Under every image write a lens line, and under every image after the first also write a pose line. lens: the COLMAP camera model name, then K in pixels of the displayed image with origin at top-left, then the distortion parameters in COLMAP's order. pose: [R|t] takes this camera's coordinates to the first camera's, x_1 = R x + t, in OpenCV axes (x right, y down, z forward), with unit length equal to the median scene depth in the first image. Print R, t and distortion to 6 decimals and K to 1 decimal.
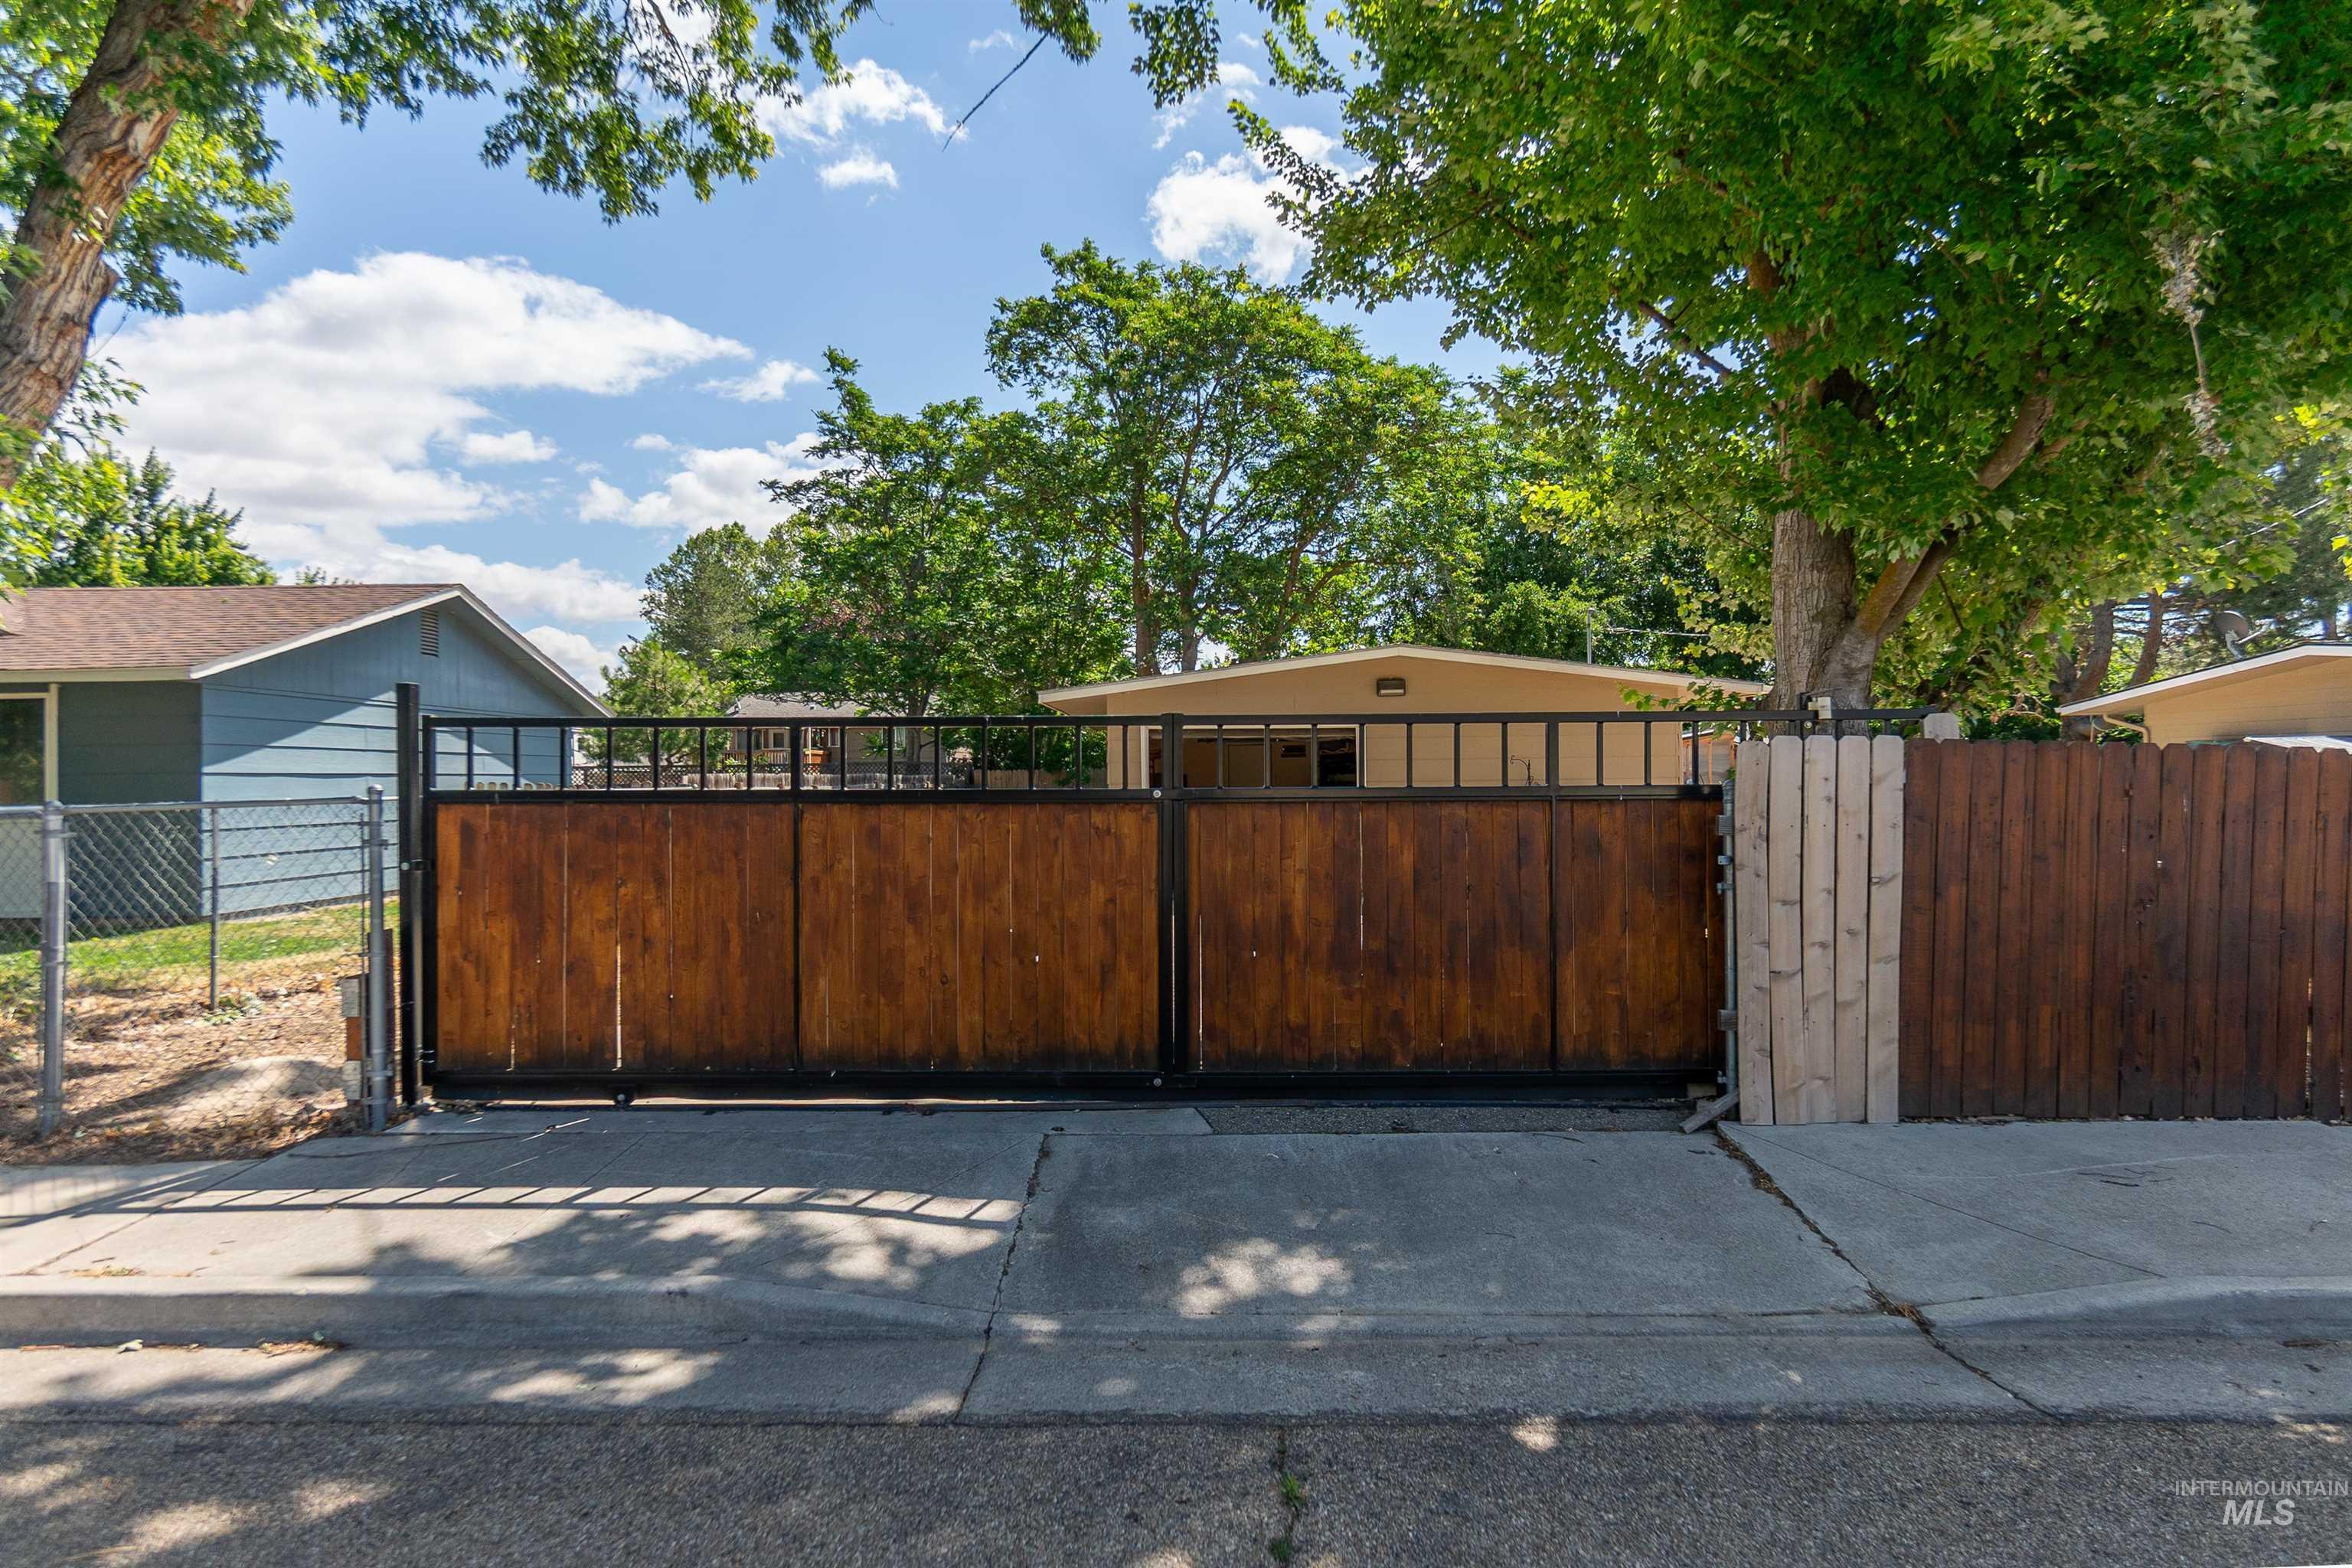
lens RADIAL K [[1223.0, 0, 1173.6], [0, 1223.0, 790.2], [0, 0, 1]] dist [-0.004011, -0.000363]
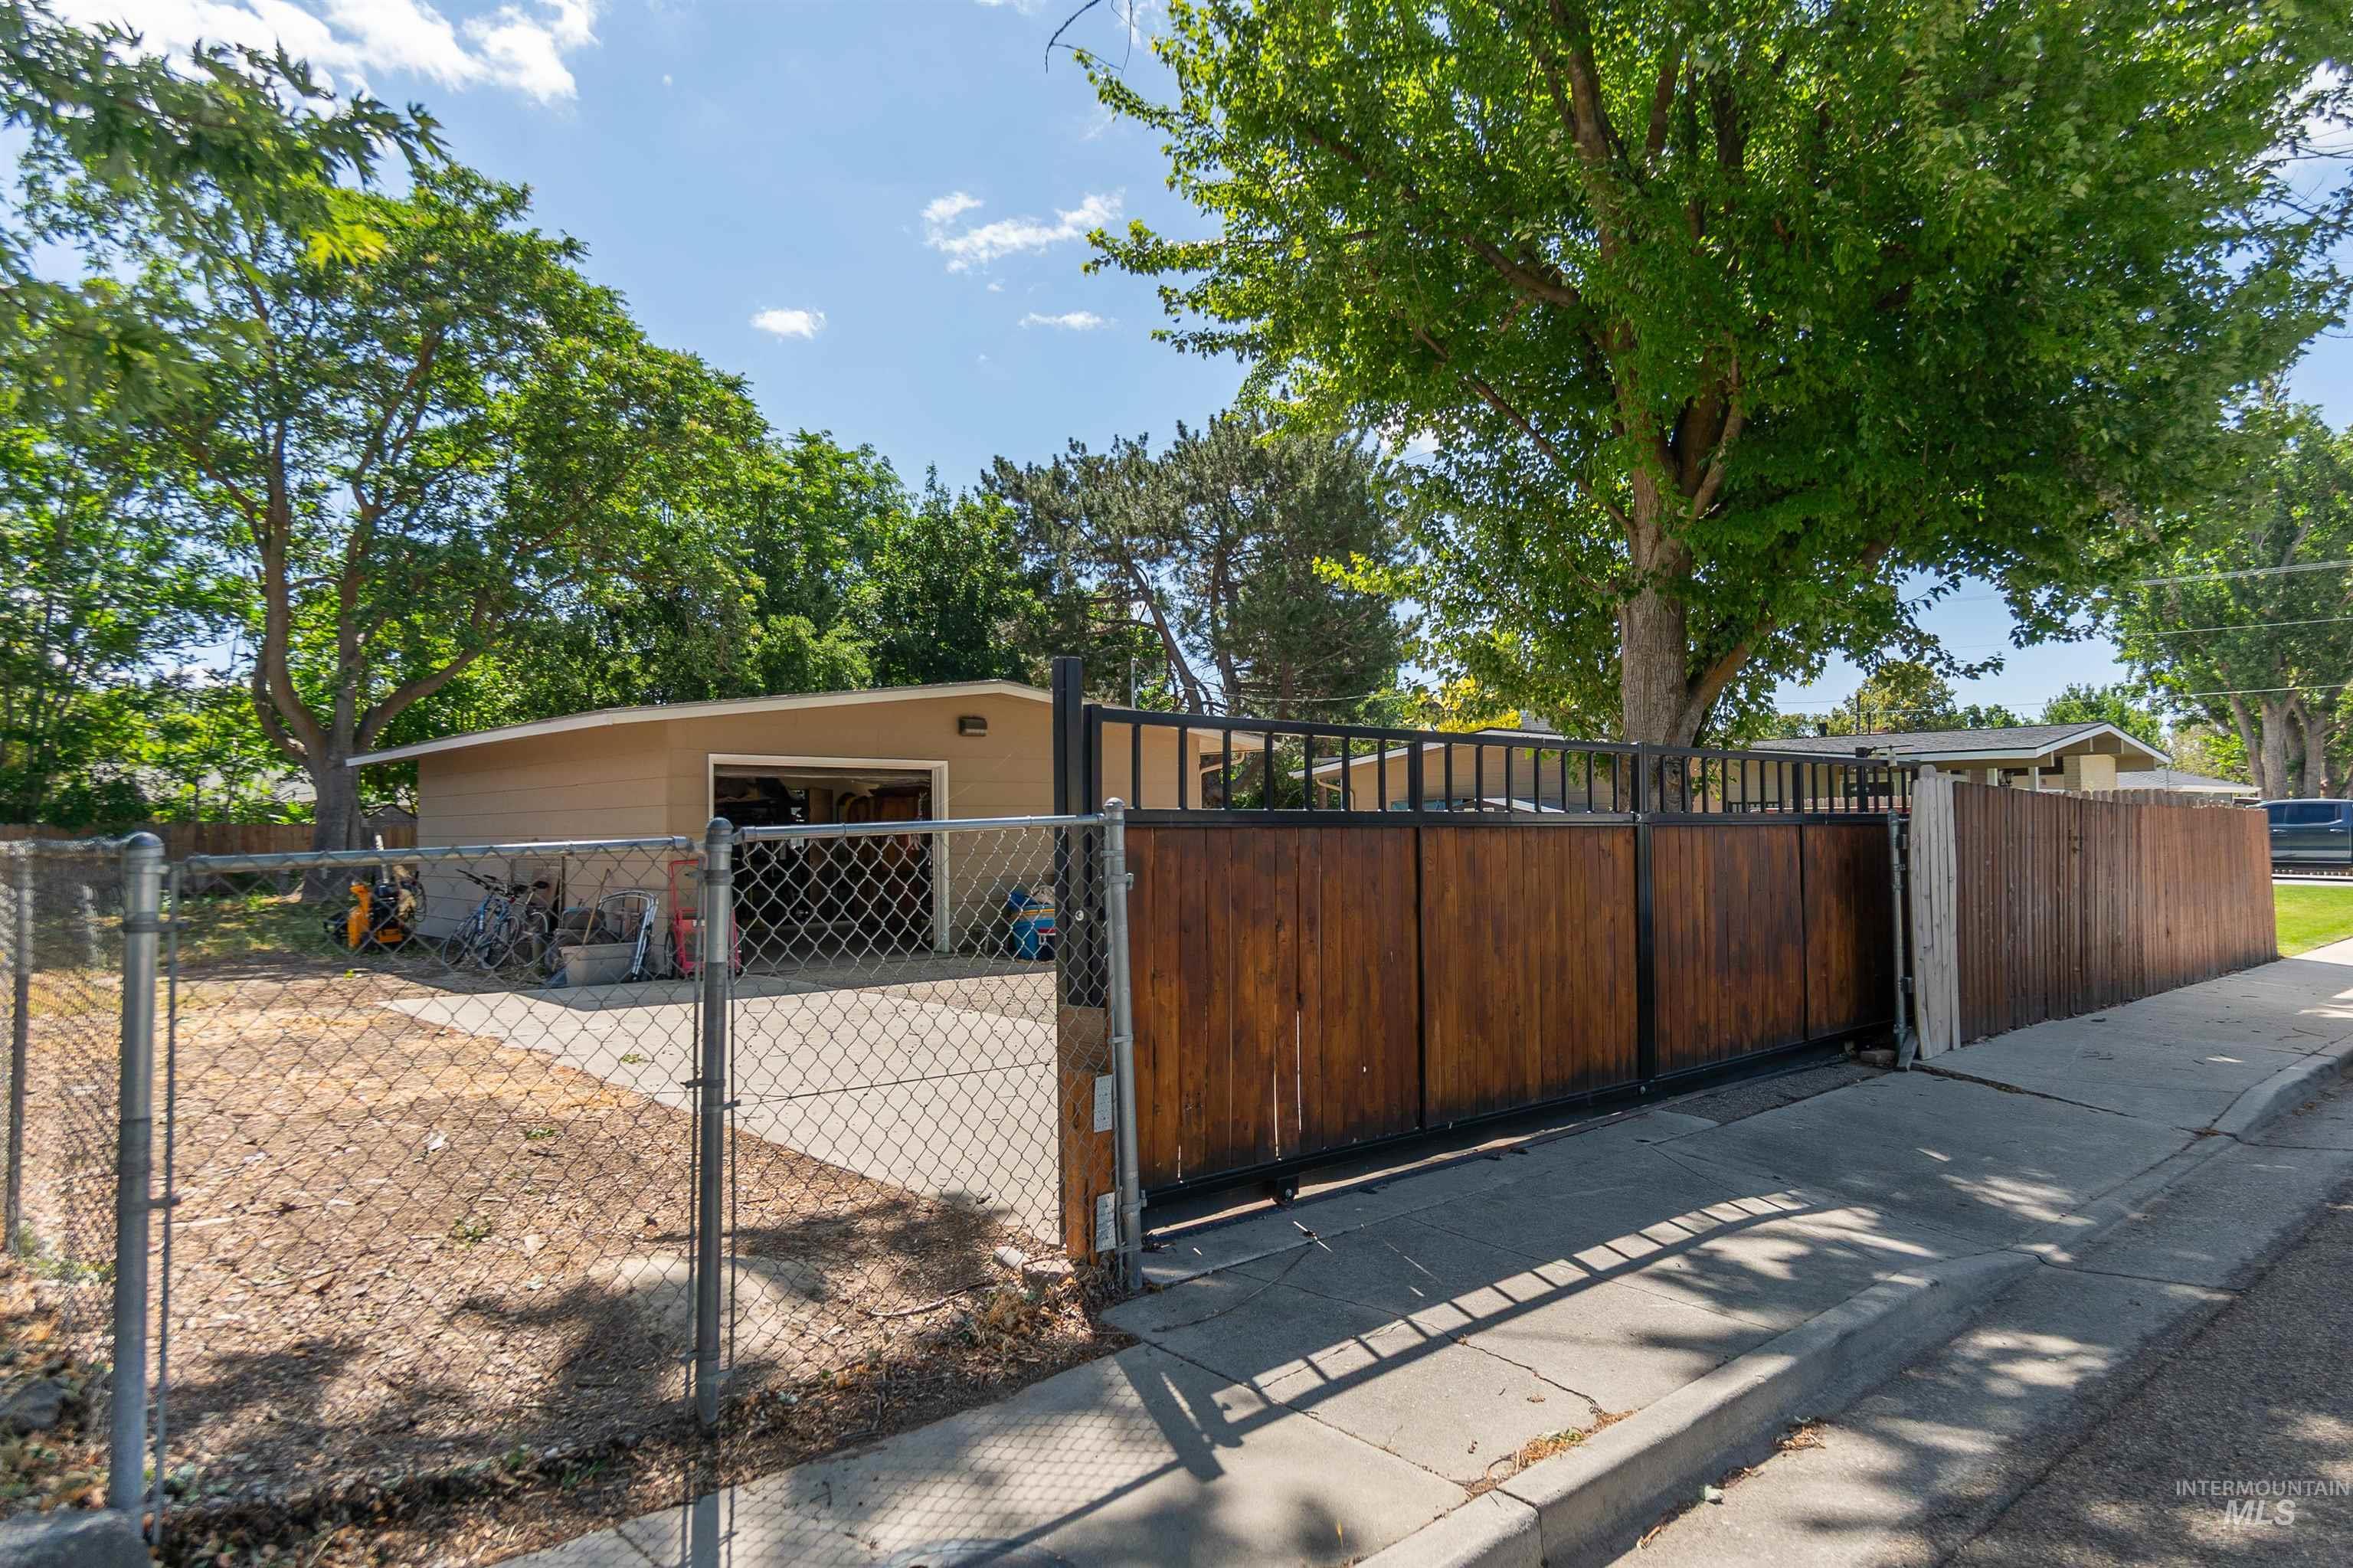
lens RADIAL K [[1389.6, 0, 1176.1], [0, 1389.6, 780.1], [0, 0, 1]] dist [0.014662, -0.000766]
pose [[0.755086, 0.019870, 0.655325, -1.334743], [0.014759, 0.998772, -0.047289, 0.026559], [-0.655460, 0.045379, 0.753865, 0.412664]]
